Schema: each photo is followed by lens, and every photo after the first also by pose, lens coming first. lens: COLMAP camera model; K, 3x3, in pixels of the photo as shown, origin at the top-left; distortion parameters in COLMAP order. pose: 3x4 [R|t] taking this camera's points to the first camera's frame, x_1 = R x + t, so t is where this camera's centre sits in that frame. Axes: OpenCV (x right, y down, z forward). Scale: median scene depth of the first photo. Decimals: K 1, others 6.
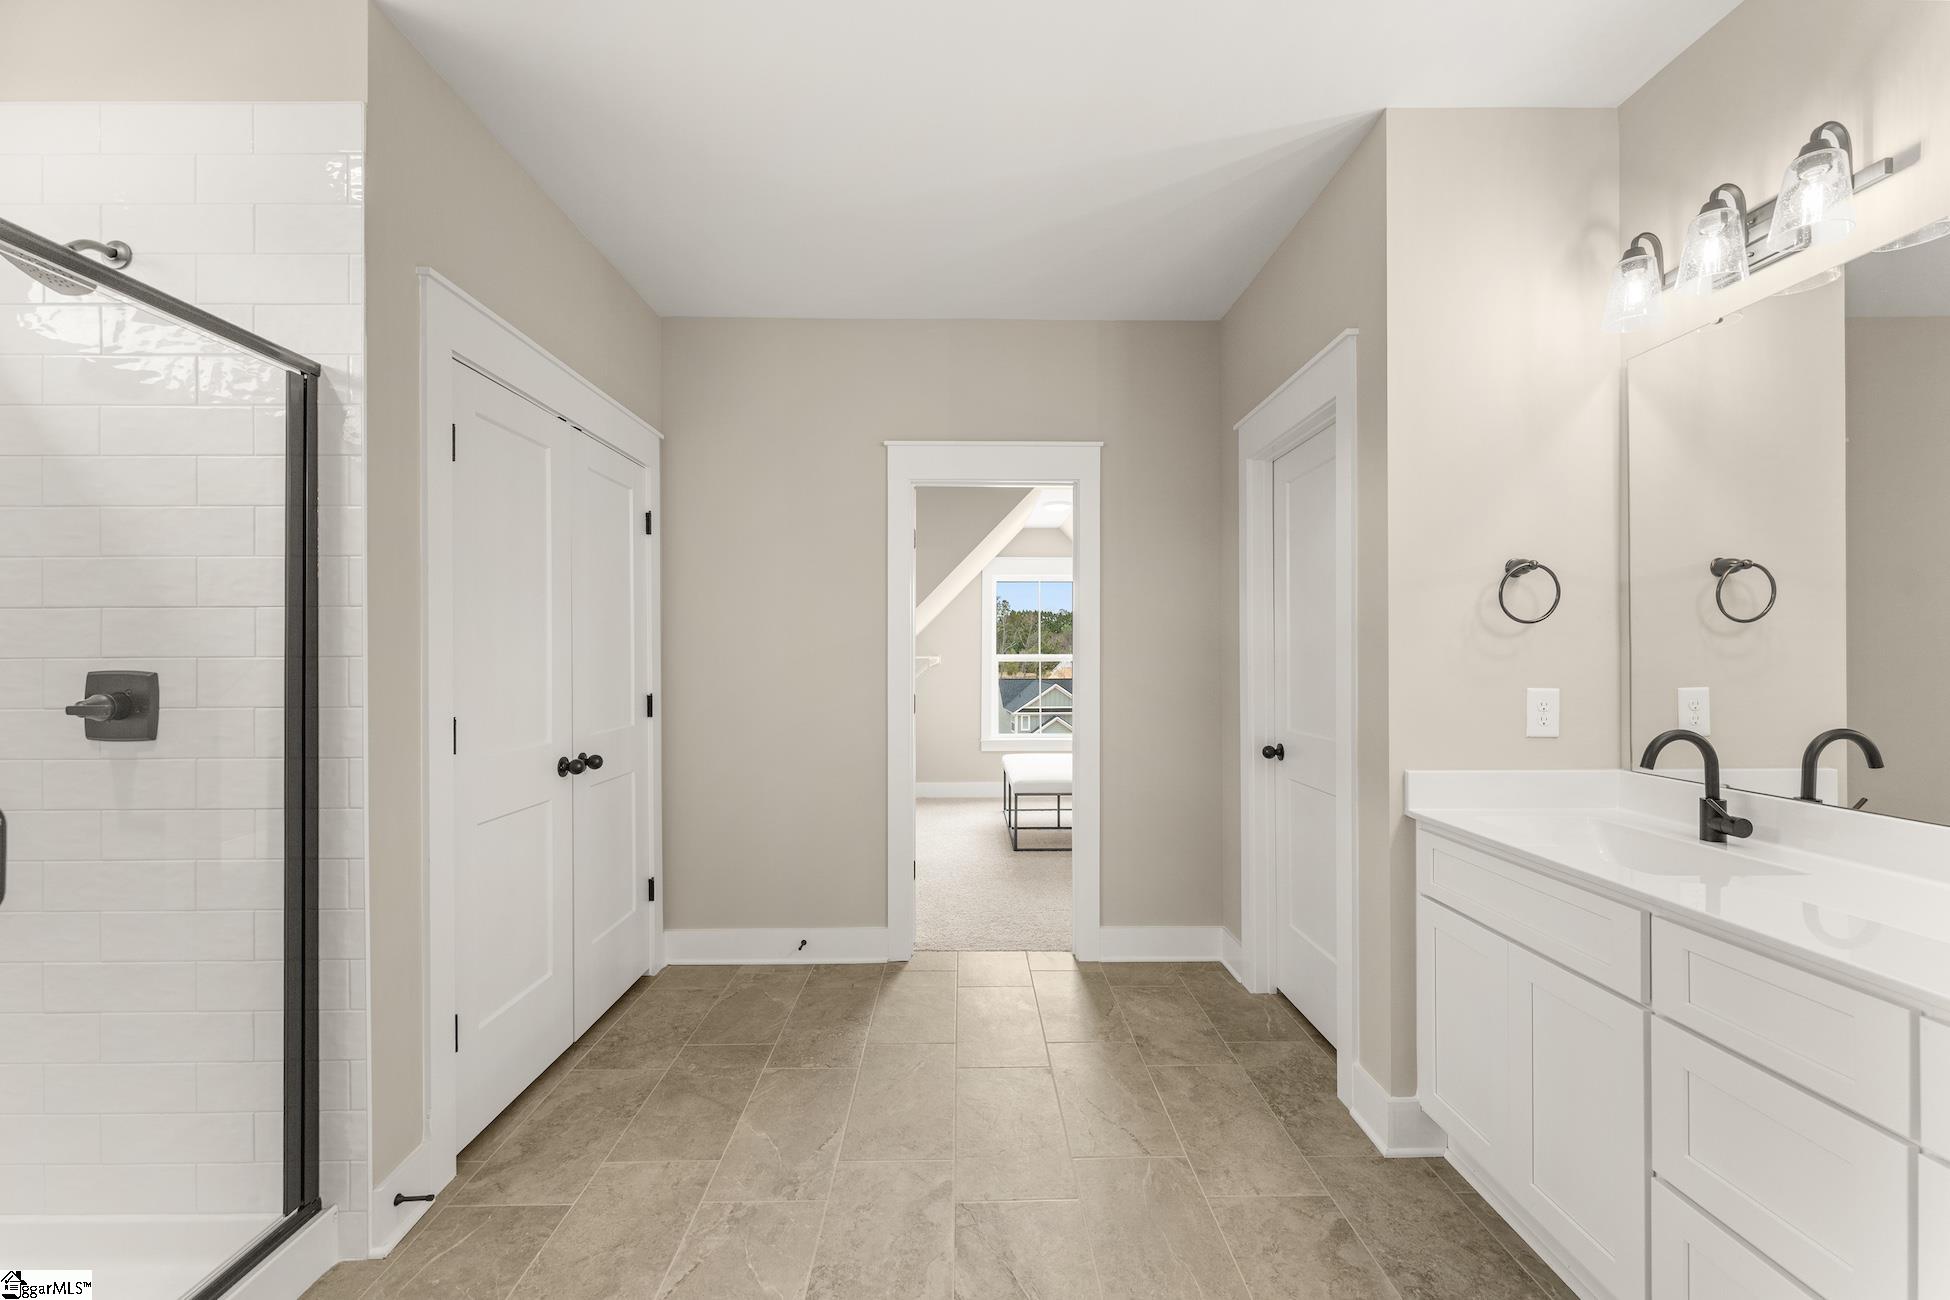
lens RADIAL K [[776.5, 0, 971.2], [0, 776.5, 655.4], [0, 0, 1]] dist [0.002951, 0.000195]
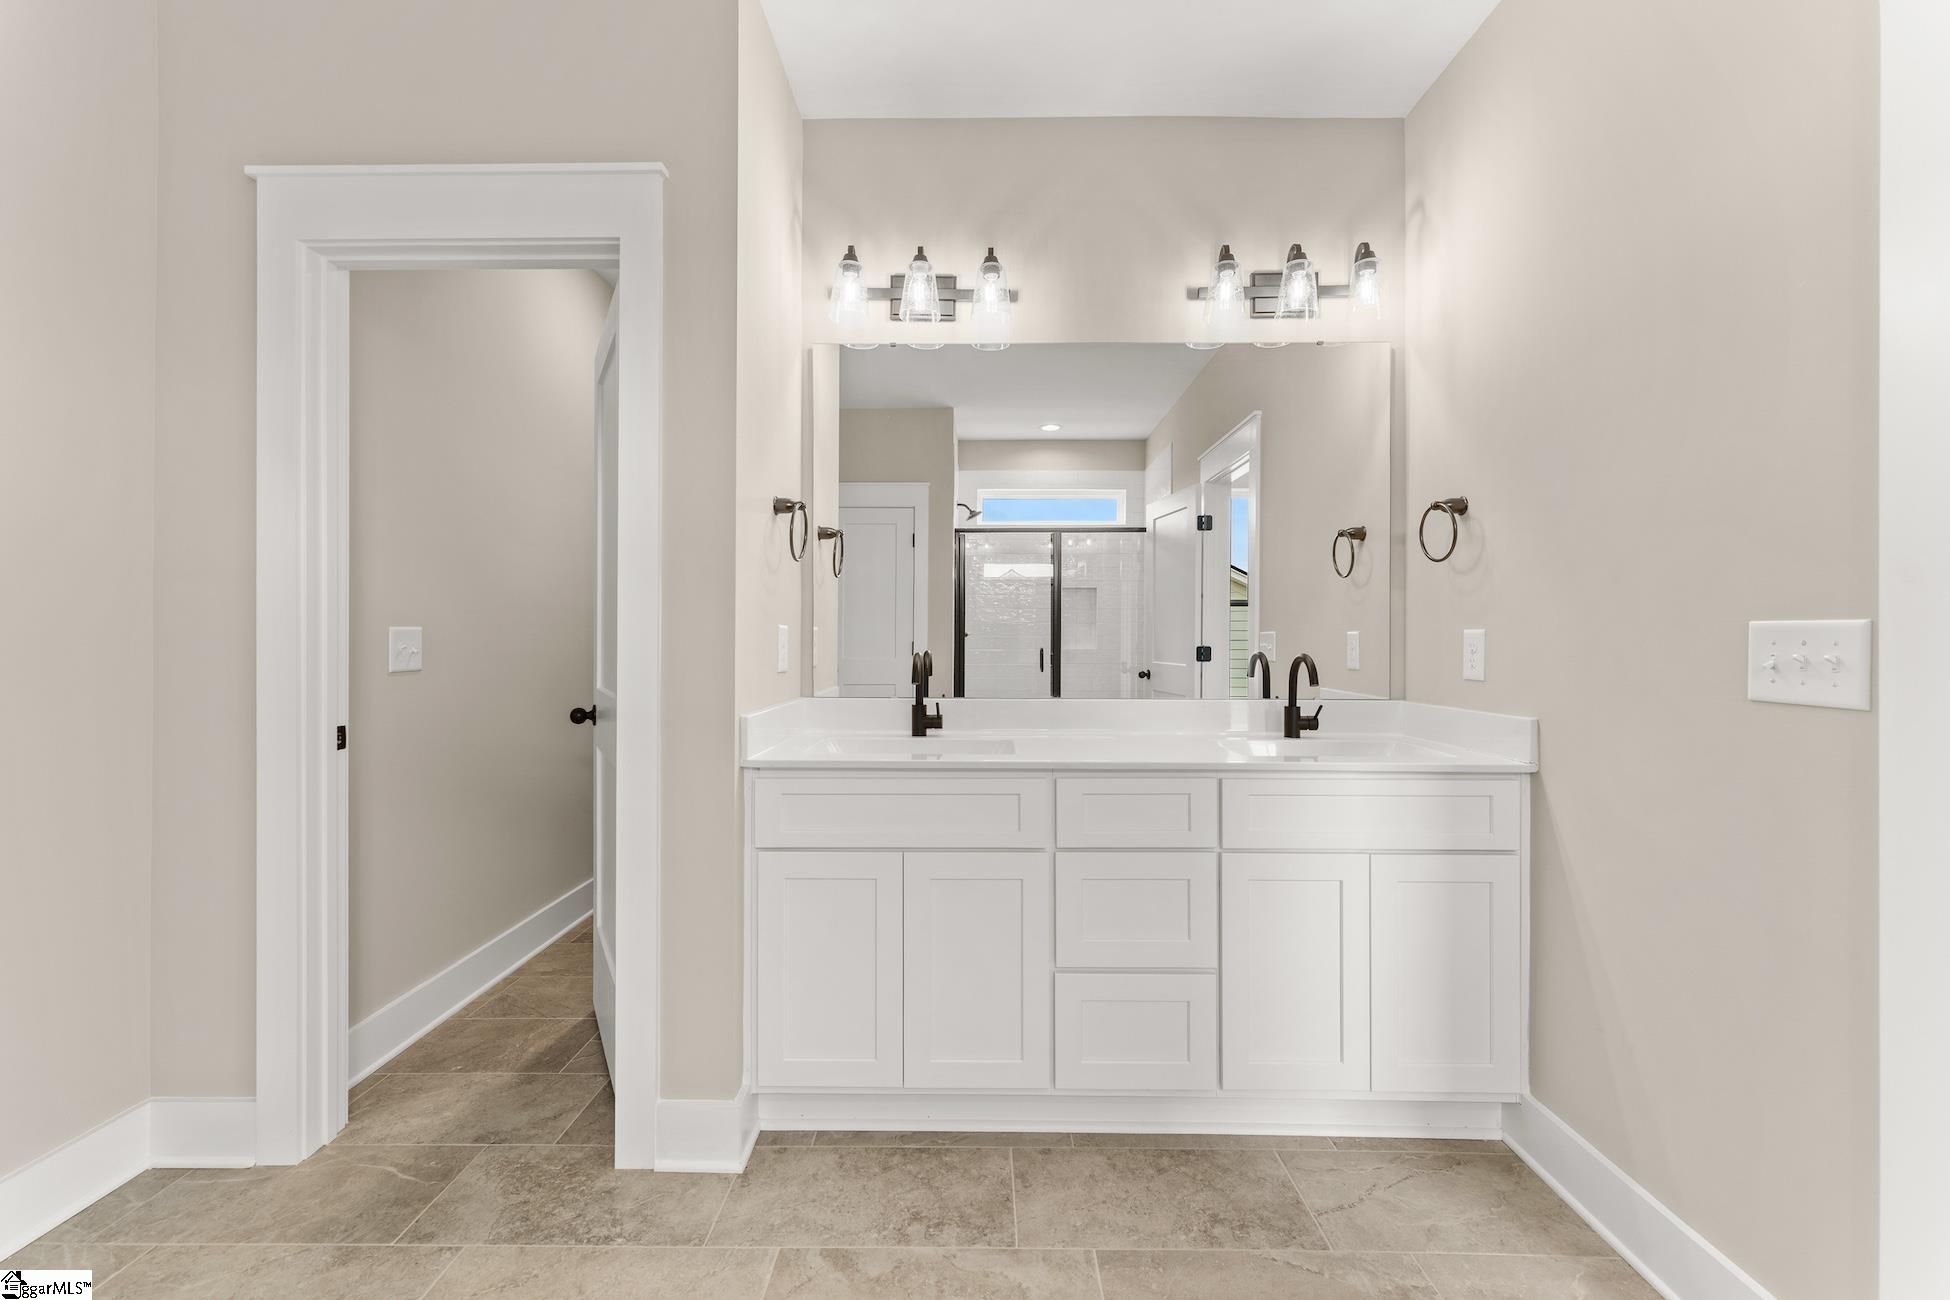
lens RADIAL K [[776.5, 0, 971.2], [0, 776.5, 655.4], [0, 0, 1]] dist [0.002951, 0.000195]
pose [[0.028749, -0.000487, 0.999587, -0.295552], [-0.005111, 0.999987, 0.000635, 0.077172], [-0.999574, -0.005127, 0.028746, 0.702964]]
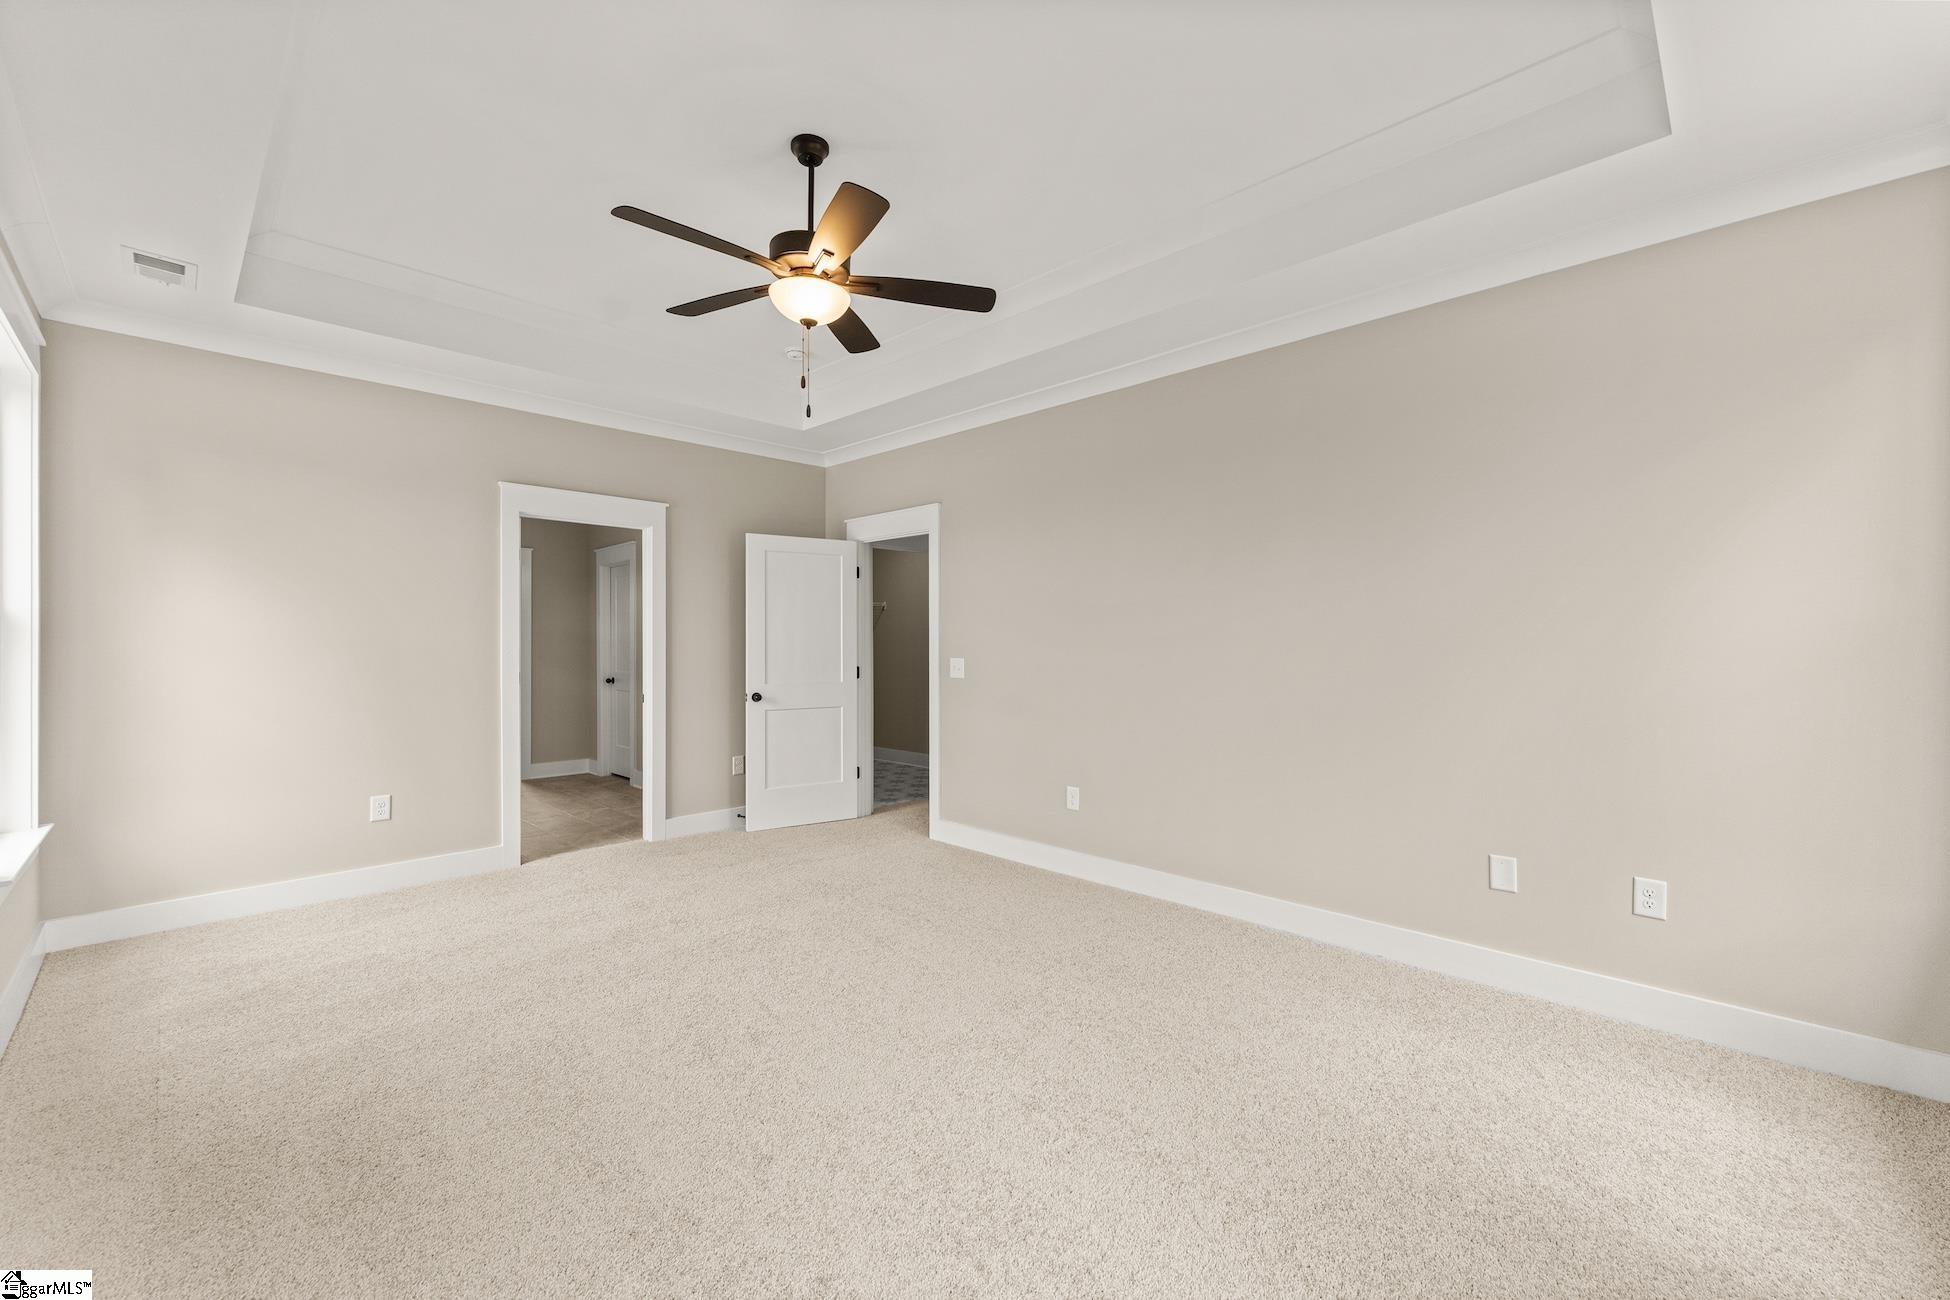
lens RADIAL K [[776.5, 0, 971.2], [0, 776.5, 655.4], [0, 0, 1]] dist [0.002951, 0.000195]
pose [[0.715918, -0.004512, 0.698170, -0.757222], [-0.006667, 0.999889, 0.013298, -0.003924], [-0.698153, -0.014175, 0.715809, -2.296038]]
